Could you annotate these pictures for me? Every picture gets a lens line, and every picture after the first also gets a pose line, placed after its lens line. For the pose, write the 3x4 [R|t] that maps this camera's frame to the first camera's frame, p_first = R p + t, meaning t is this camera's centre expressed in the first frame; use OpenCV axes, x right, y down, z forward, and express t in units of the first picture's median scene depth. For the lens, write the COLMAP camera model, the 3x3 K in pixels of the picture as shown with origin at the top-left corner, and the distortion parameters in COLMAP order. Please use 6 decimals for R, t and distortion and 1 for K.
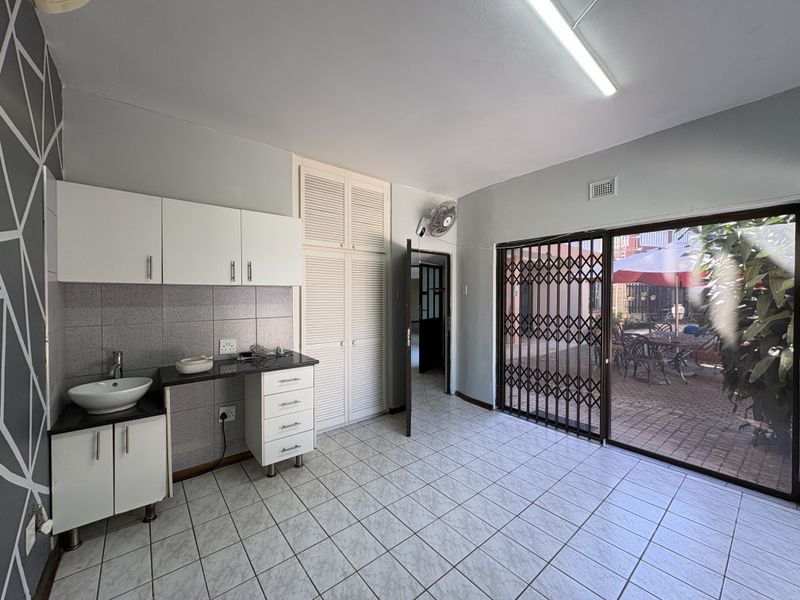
lens RADIAL K [[320.0, 0, 401.0], [0, 320.0, 296.2], [0, 0, 1]] dist [-0.001631, 0.000803]
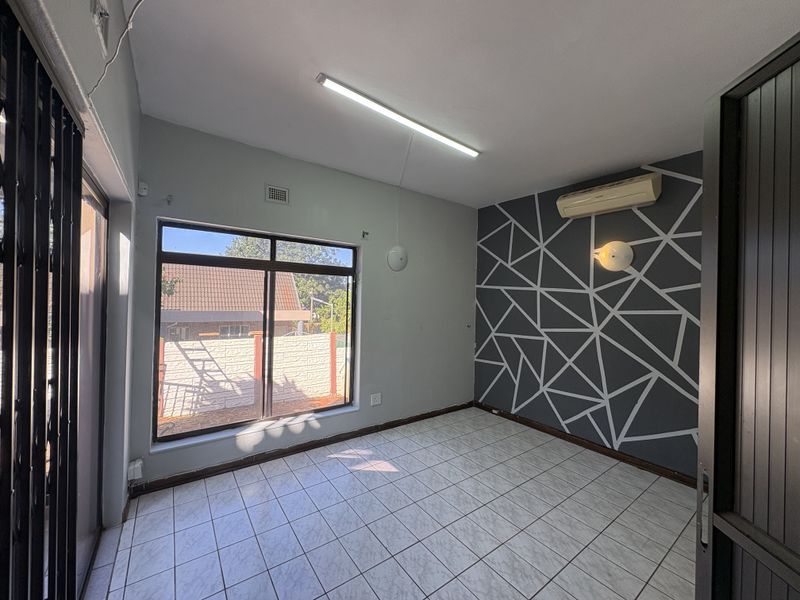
lens RADIAL K [[320.0, 0, 395.3], [0, 320.0, 303.9], [0, 0, 1]] dist [-0.001631, 0.000803]
pose [[-0.996919, -0.009725, 0.077829, 0.313106], [-0.009135, 0.999927, 0.007934, -0.036682], [-0.077900, 0.007199, -0.996935, 1.649461]]
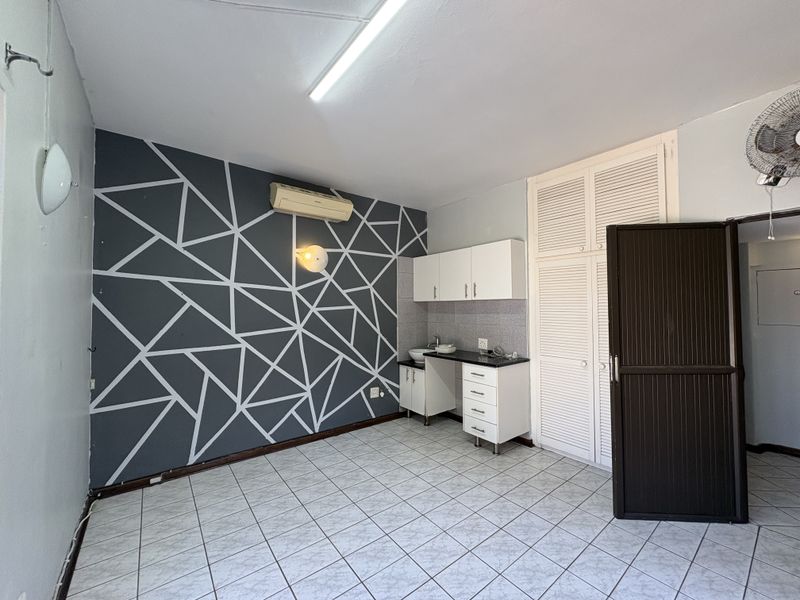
lens RADIAL K [[320.0, 0, 399.7], [0, 320.0, 302.6], [0, 0, 1]] dist [-0.001631, 0.000803]
pose [[-0.027381, 0.000162, -0.999625, 0.939540], [0.006923, 0.999976, -0.000028, -0.027985], [0.999601, -0.006921, -0.027381, 0.736836]]
